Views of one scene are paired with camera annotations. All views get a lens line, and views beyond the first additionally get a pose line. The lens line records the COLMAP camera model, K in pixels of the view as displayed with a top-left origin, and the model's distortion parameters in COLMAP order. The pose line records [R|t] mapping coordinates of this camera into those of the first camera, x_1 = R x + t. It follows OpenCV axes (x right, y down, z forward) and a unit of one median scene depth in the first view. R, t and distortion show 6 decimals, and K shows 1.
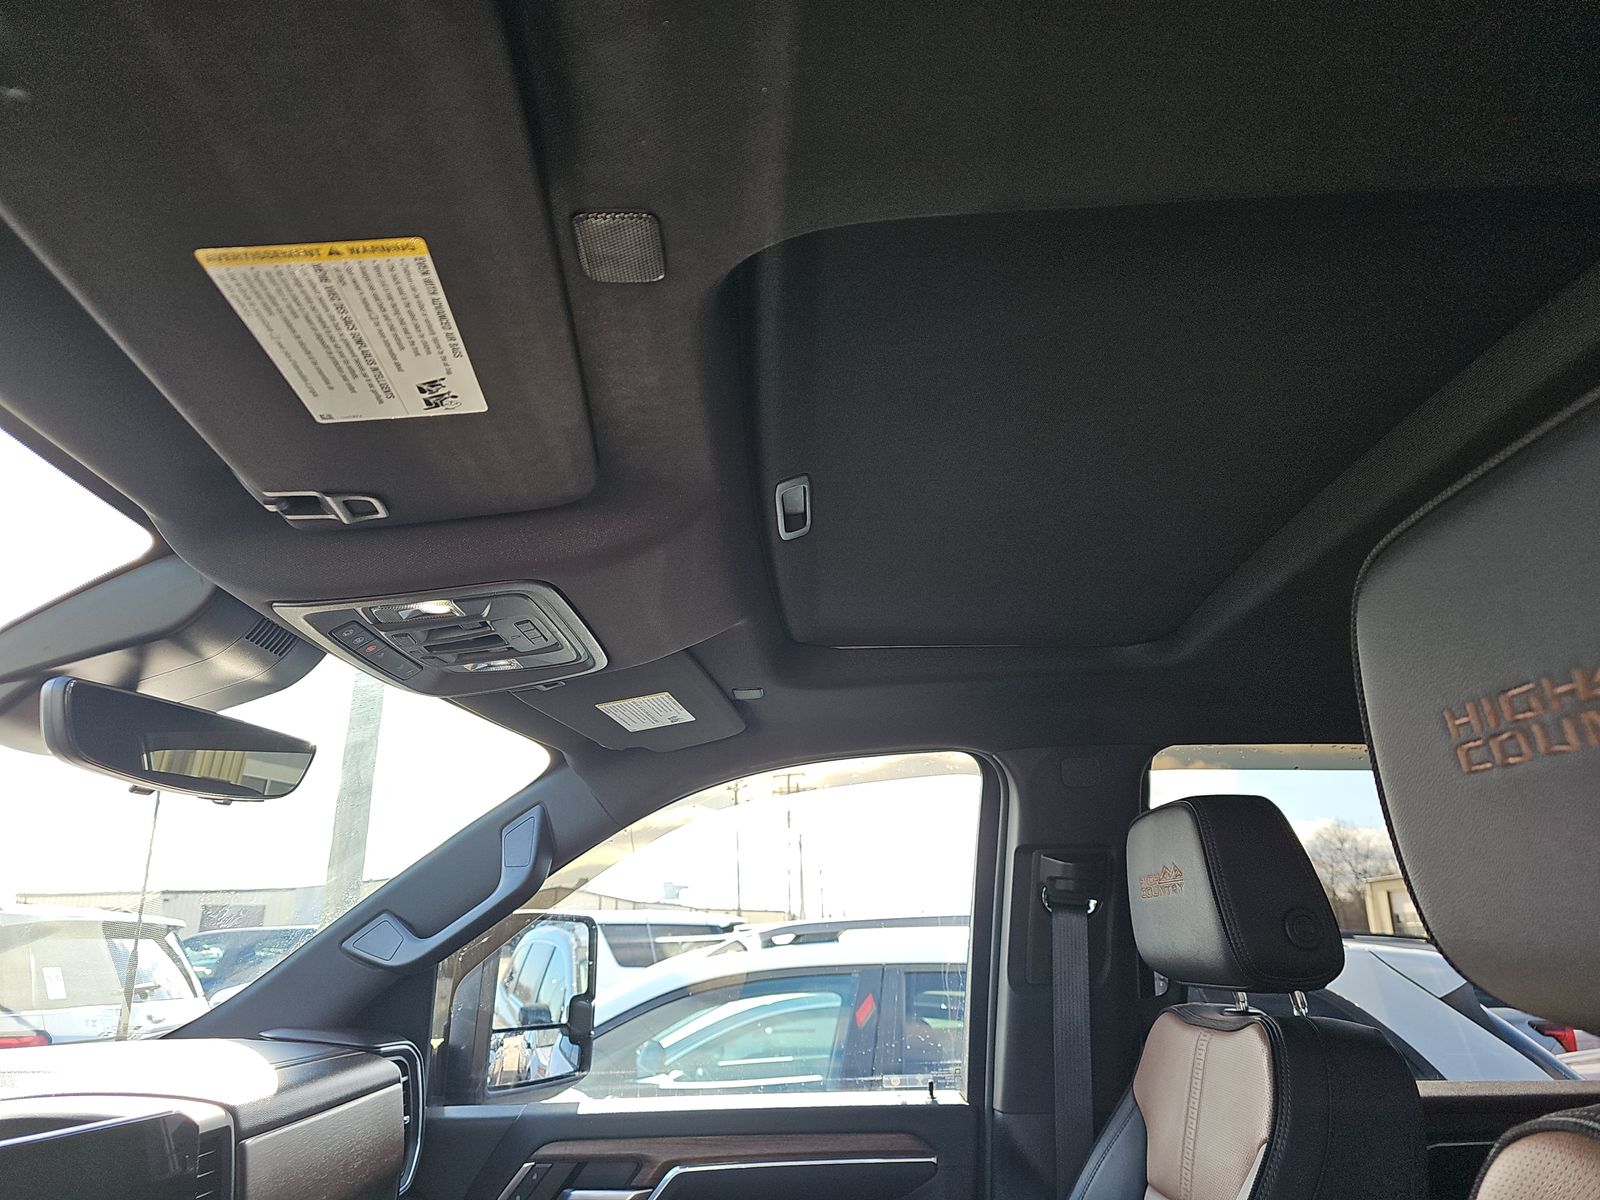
lens RADIAL K [[1061.1, 0, 787.6], [0, 1061.1, 597.1], [0, 0, 1]] dist [0.074332, 0.000345]
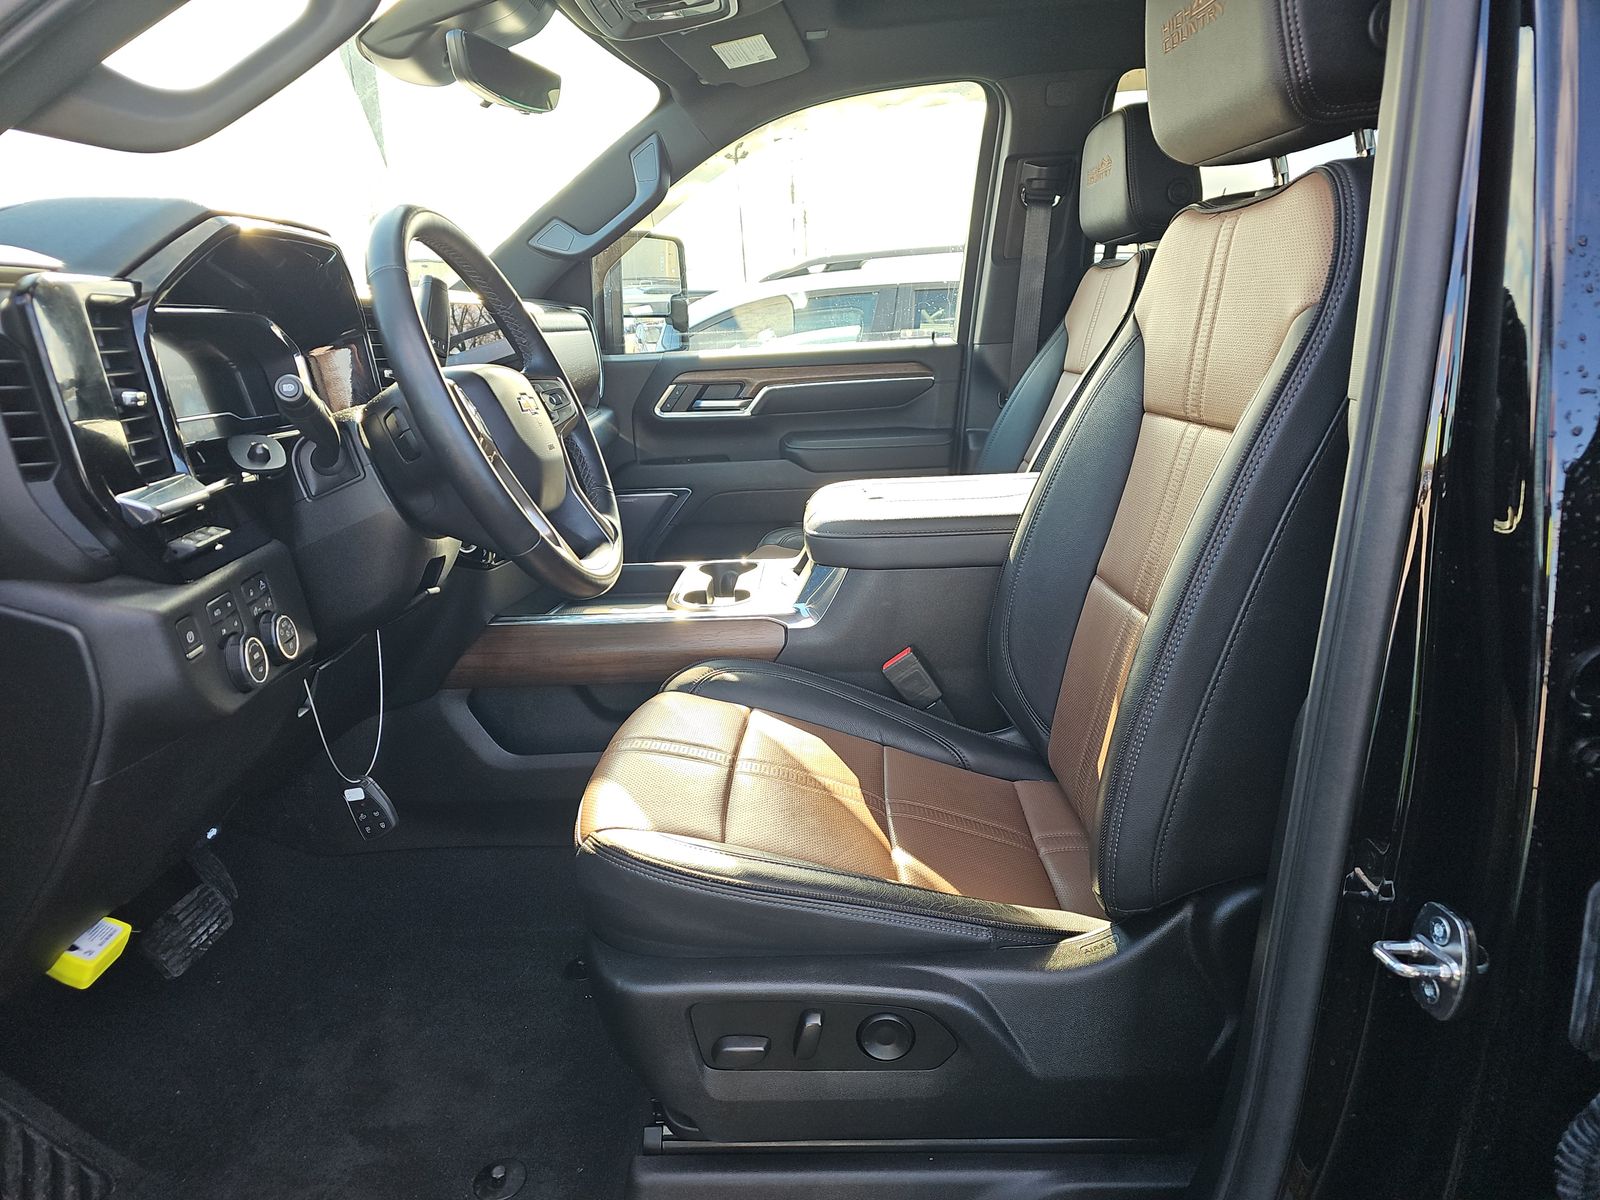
lens RADIAL K [[1061.1, 0, 787.6], [0, 1061.1, 597.1], [0, 0, 1]] dist [0.074332, 0.000345]
pose [[0.999716, -0.020854, -0.011536, -0.061549], [0.023785, 0.842570, 0.538061, -0.040477], [-0.001501, -0.538182, 0.842827, -0.460334]]
